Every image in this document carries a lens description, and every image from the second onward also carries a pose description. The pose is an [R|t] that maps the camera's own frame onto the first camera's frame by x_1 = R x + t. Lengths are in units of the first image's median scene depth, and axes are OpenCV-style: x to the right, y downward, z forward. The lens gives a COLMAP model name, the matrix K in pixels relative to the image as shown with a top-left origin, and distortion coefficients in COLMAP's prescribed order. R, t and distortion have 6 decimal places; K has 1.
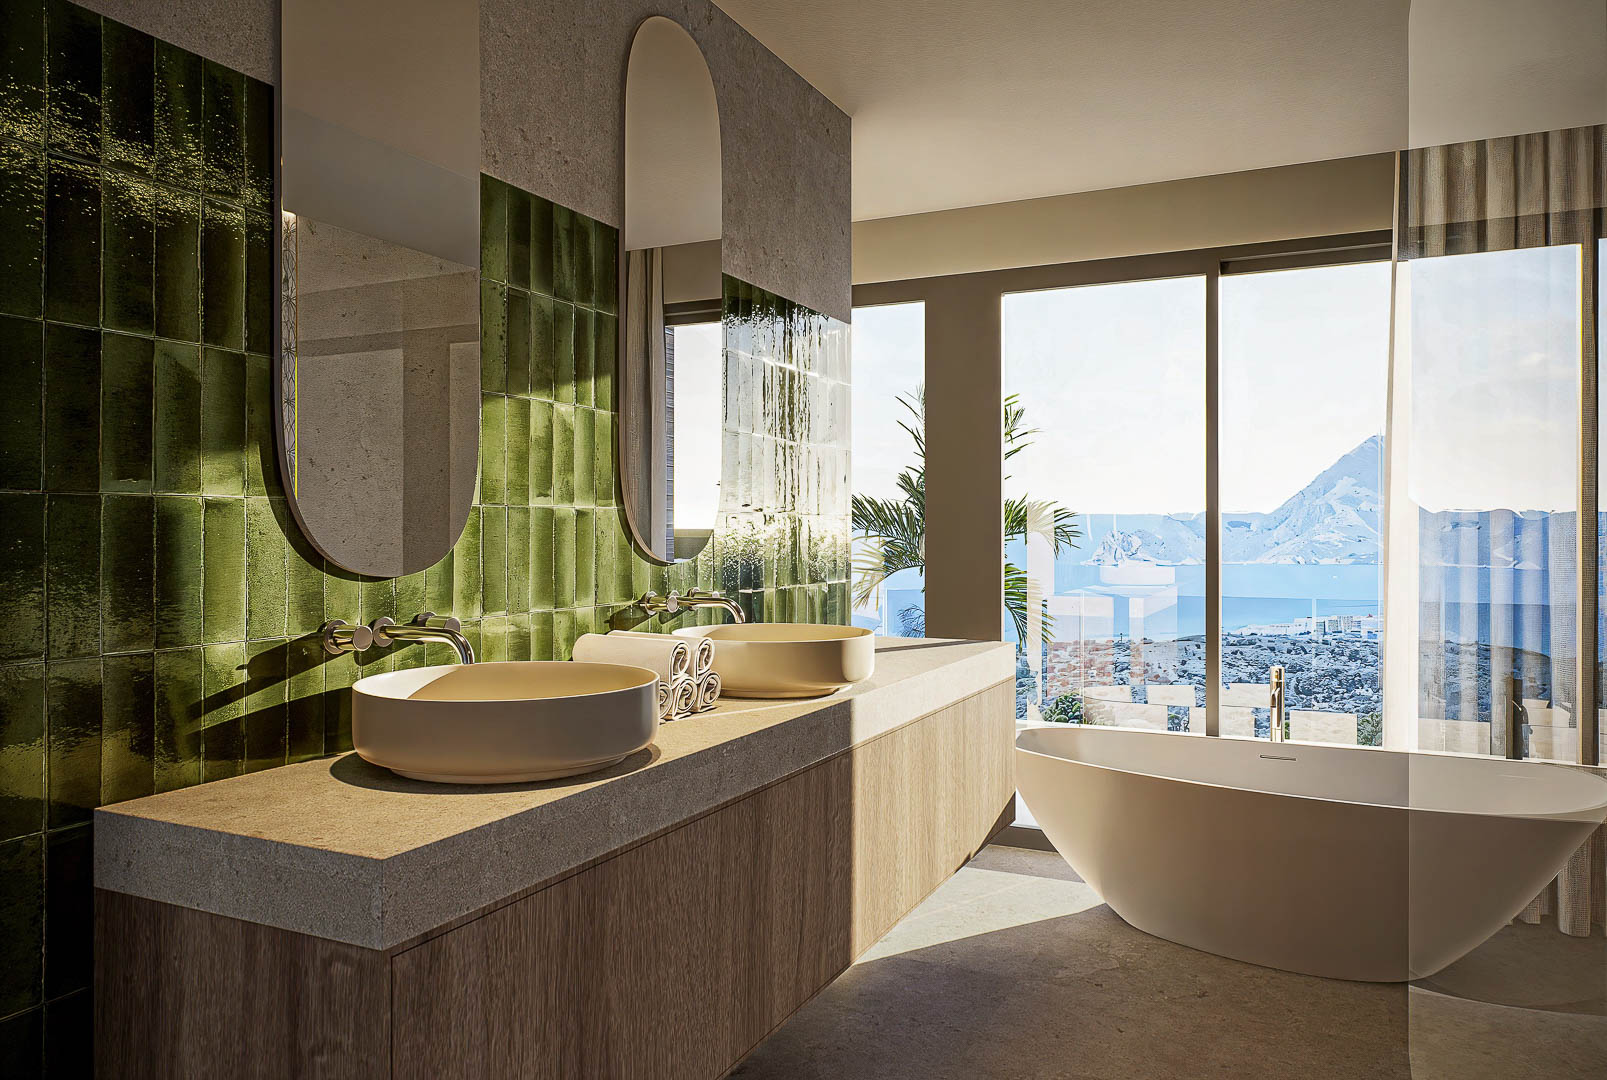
lens RADIAL K [[1120.4, 0, 824.8], [0, 1120.4, 535.7], [0, 0, 1]] dist [-0.000254, -0.003879]
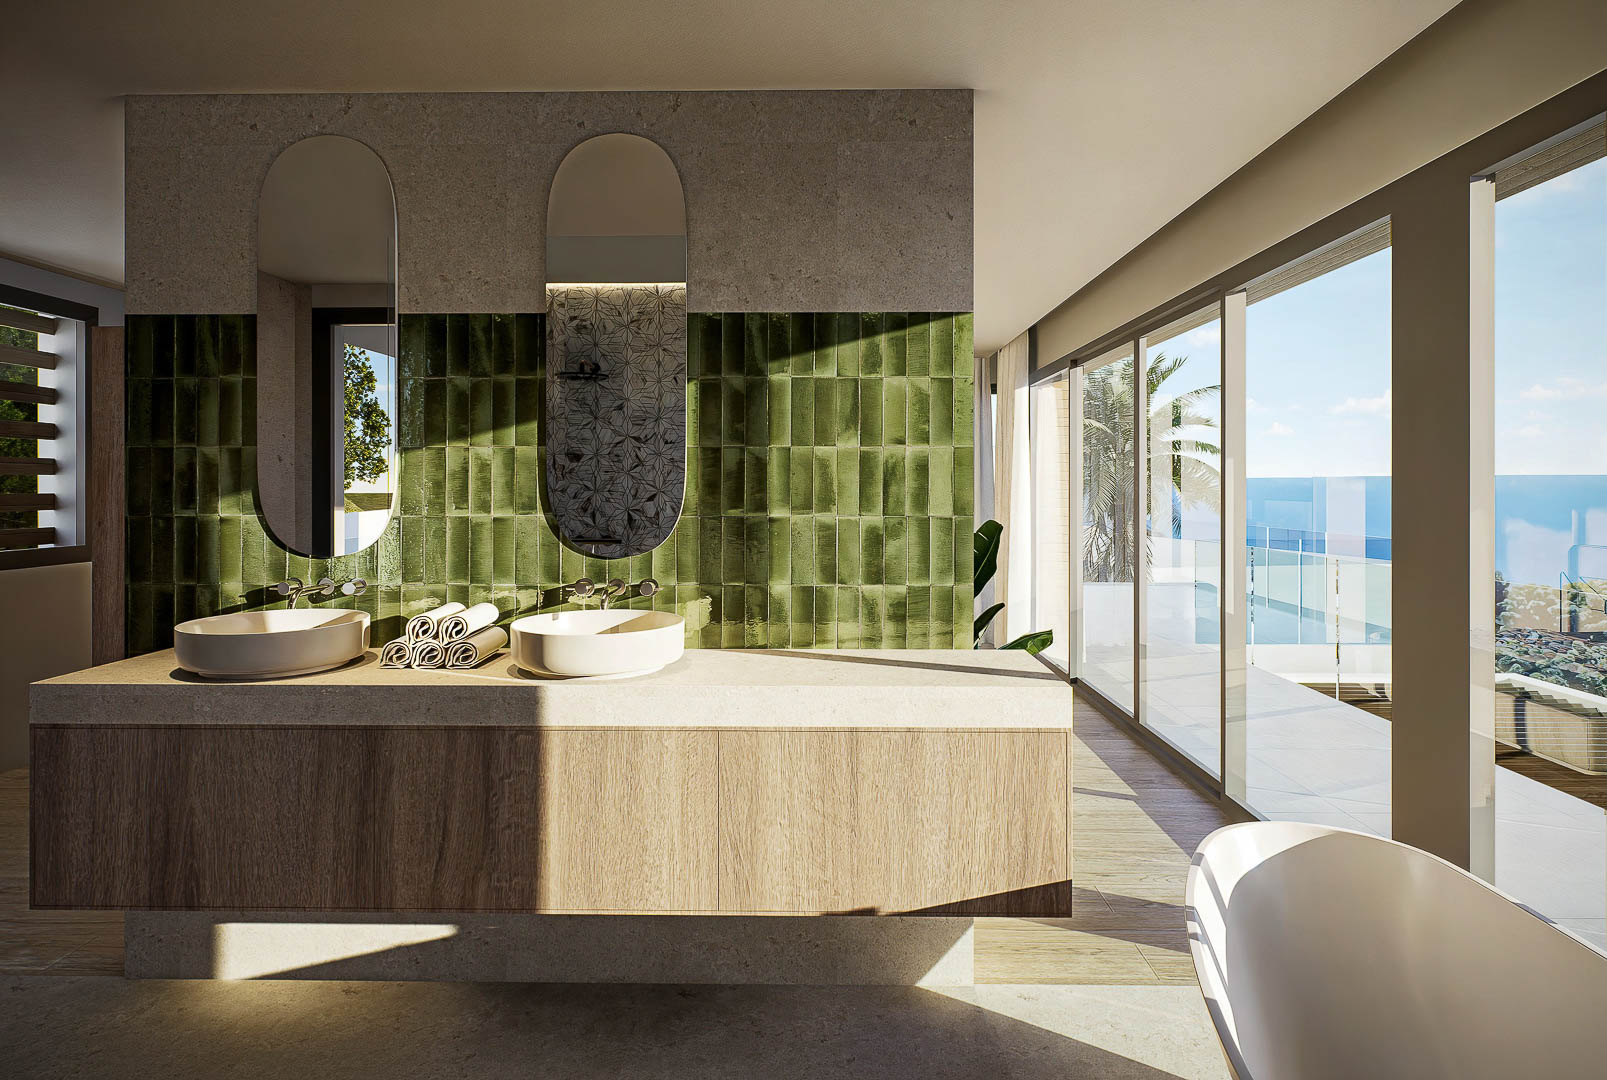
lens RADIAL K [[902.0, 0, 799.3], [0, 902.0, 490.5], [0, 0, 1]] dist [-0.001606, -0.001204]
pose [[0.410222, 0.004251, -0.911976, 1.045620], [-0.005097, 0.999984, 0.002369, -0.065015], [0.911971, 0.003677, 0.410237, 0.906084]]
